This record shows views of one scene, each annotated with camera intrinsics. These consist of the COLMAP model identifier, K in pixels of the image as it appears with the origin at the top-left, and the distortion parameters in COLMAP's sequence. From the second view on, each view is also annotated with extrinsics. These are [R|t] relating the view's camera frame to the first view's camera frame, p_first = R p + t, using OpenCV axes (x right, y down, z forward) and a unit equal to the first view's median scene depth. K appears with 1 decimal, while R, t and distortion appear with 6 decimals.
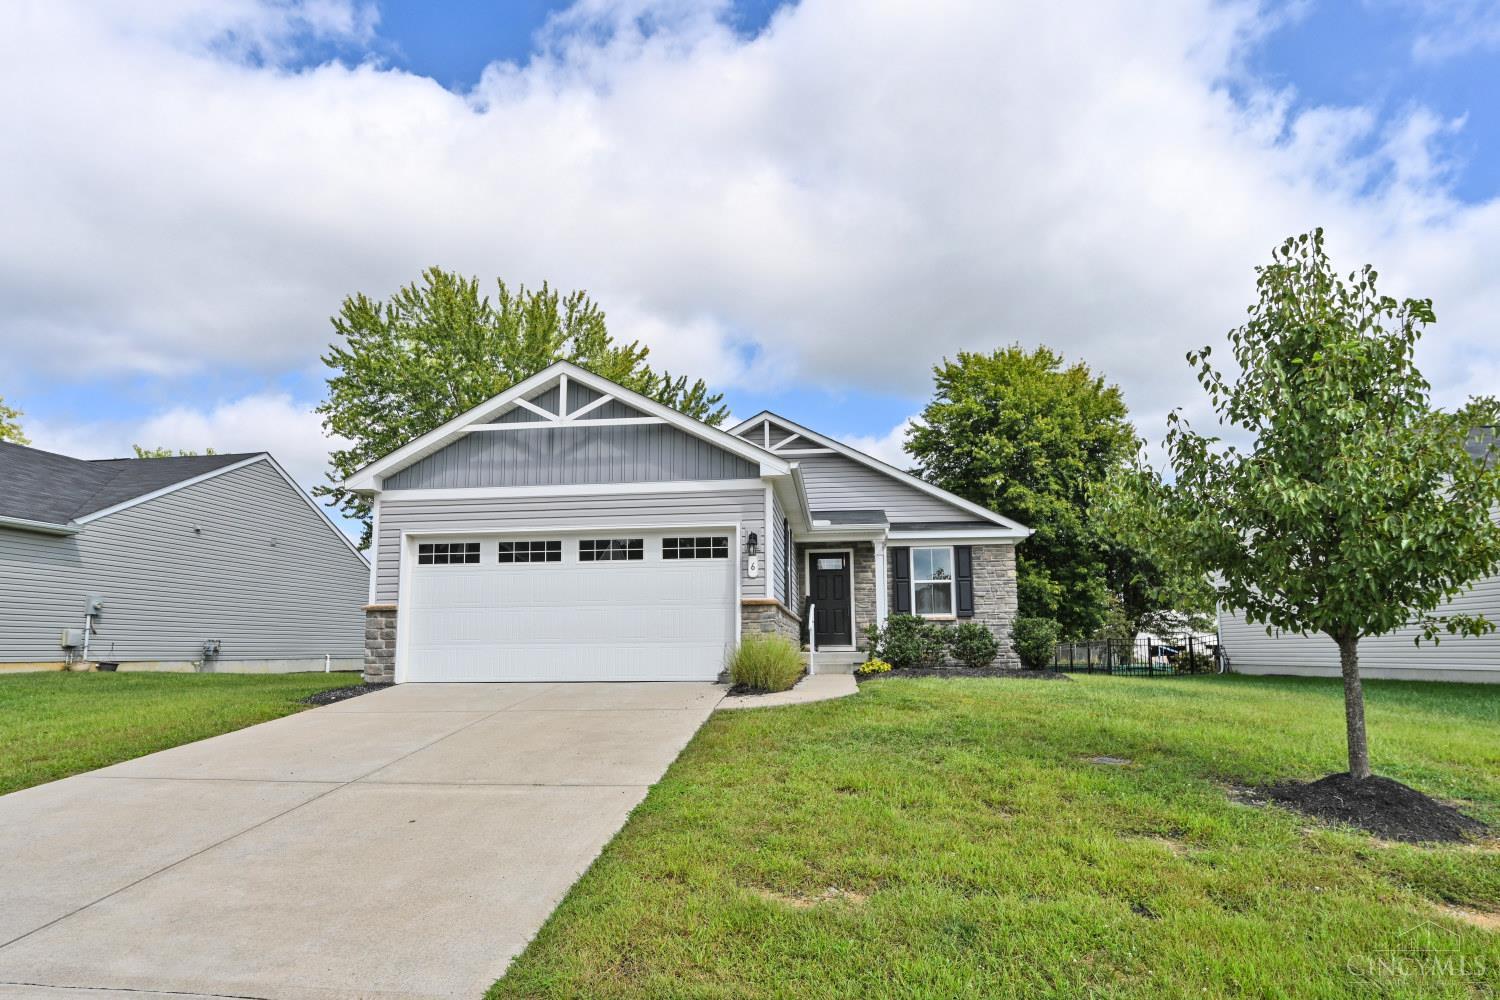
lens RADIAL K [[818.6, 0, 748.4], [0, 818.6, 542.7], [0, 0, 1]] dist [-0.003268, -0.000330]
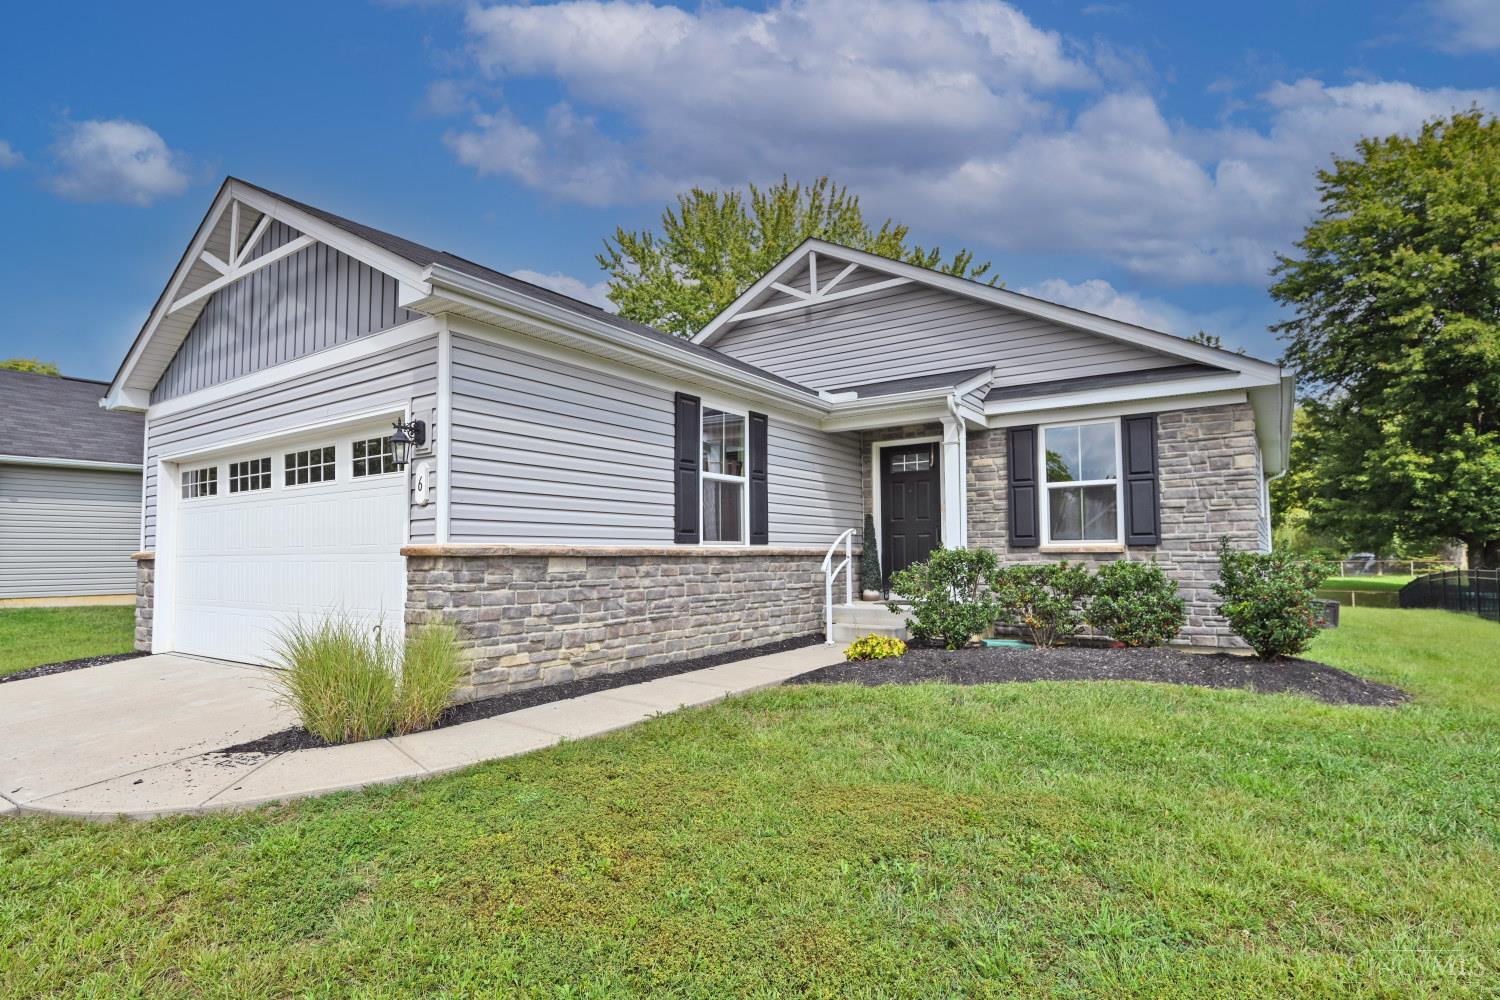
lens RADIAL K [[757.8, 0, 745.5], [0, 757.8, 509.6], [0, 0, 1]] dist [0.004295, 0.000421]
pose [[0.876510, -0.027832, -0.480578, 0.294935], [0.064150, 0.996176, 0.059308, 0.021122], [0.477090, -0.082813, 0.874944, 0.465560]]
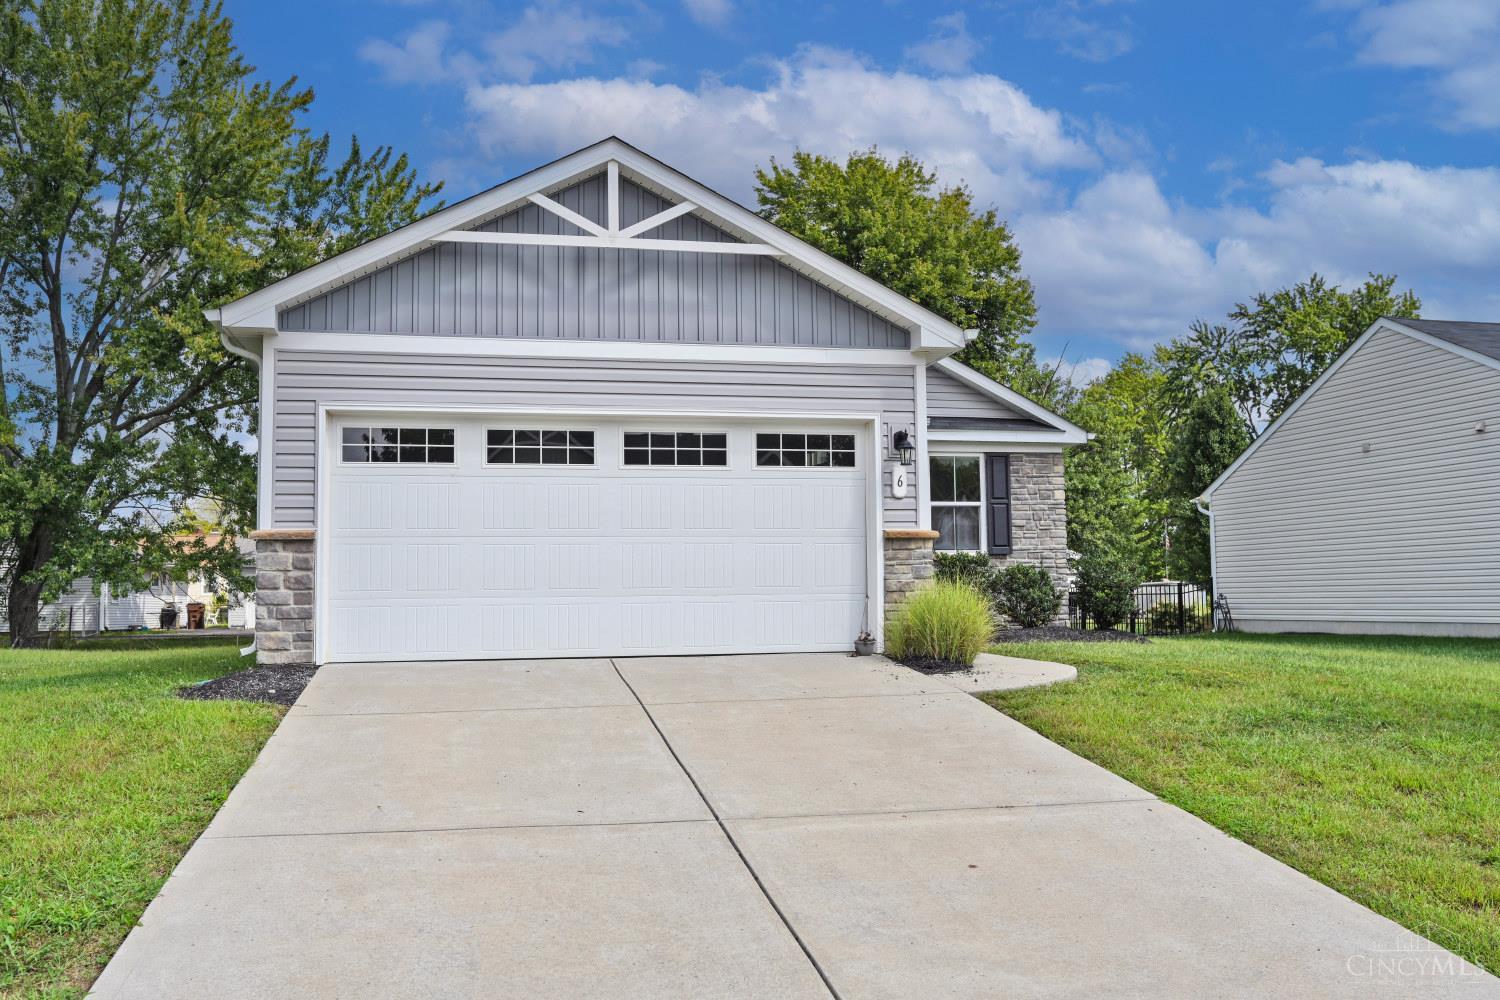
lens RADIAL K [[1290.5, 0, 750.0], [0, 1290.5, 500.0], [0, 0, 1]] dist [-0.001258, -0.007062]
pose [[0.951146, 0.021012, 0.308026, -0.296924], [-0.037363, 0.998183, 0.047281, -0.000721], [-0.306473, -0.056480, 0.950202, 0.021622]]
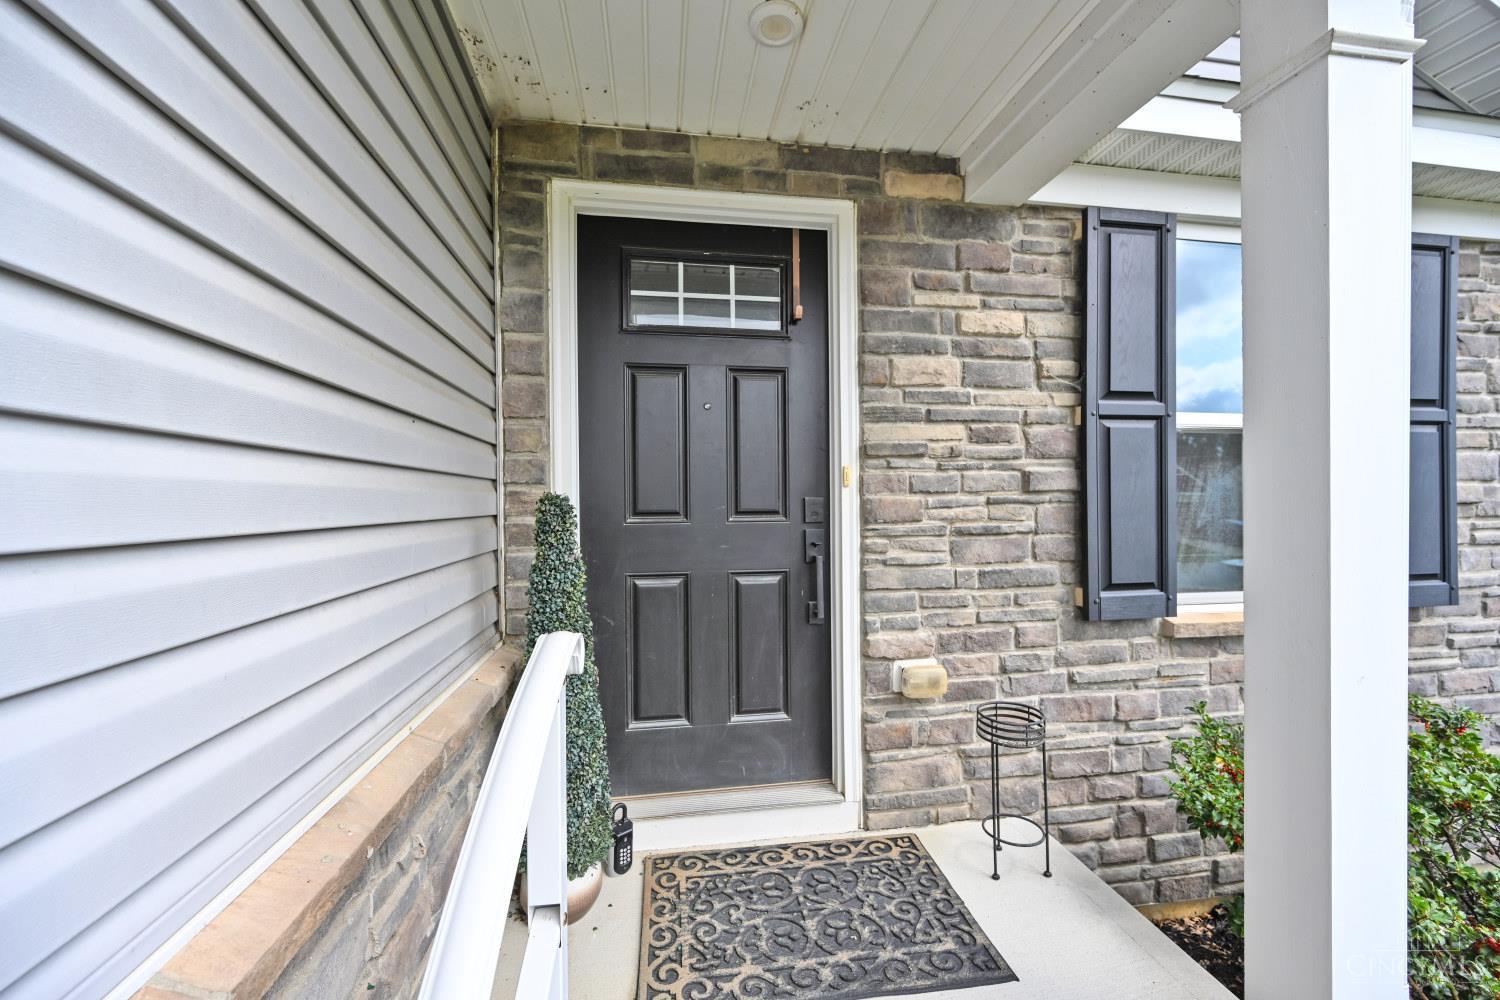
lens RADIAL K [[590.5, 0, 750.4], [0, 590.5, 502.7], [0, 0, 1]] dist [0.000942, -0.000008]
pose [[0.962465, -0.003886, 0.271377, 0.083219], [-0.032074, 0.991262, 0.127950, 0.056411], [-0.269503, -0.131852, 0.953930, 0.968473]]
